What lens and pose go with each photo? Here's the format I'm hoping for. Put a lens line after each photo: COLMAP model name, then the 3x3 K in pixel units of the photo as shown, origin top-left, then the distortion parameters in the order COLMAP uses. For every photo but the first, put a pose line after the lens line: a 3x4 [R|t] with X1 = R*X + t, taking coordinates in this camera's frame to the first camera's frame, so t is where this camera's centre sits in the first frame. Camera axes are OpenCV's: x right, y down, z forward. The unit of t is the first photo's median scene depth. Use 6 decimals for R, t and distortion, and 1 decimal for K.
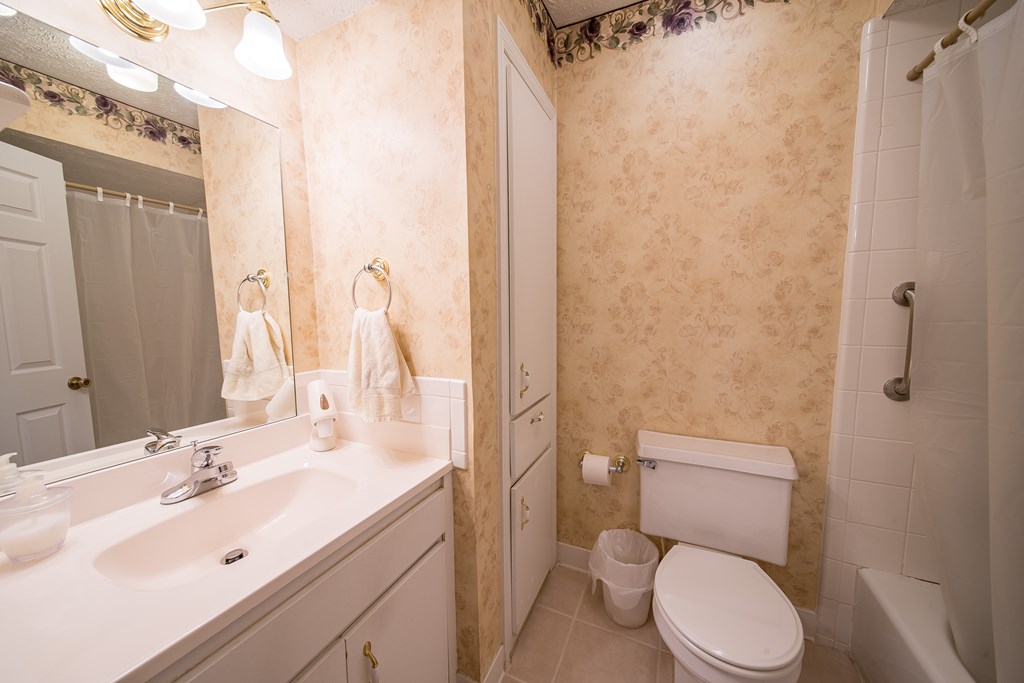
lens RADIAL K [[355.0, 0, 513.0], [0, 355.0, 339.1], [0, 0, 1]] dist [0.000574, -0.001370]
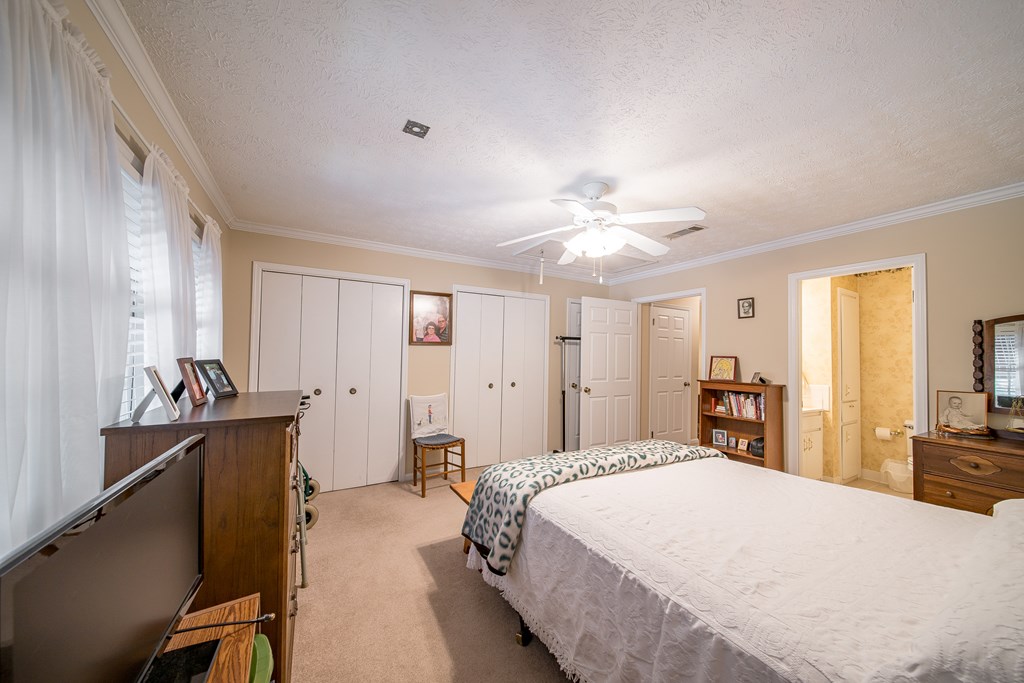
lens RADIAL K [[355.0, 0, 509.3], [0, 355.0, 345.8], [0, 0, 1]] dist [0.000574, -0.001370]
pose [[0.810626, 0.003985, -0.585551, -0.424042], [-0.073910, 0.992676, -0.095563, 0.189478], [0.580881, 0.120744, 0.804983, -2.514474]]
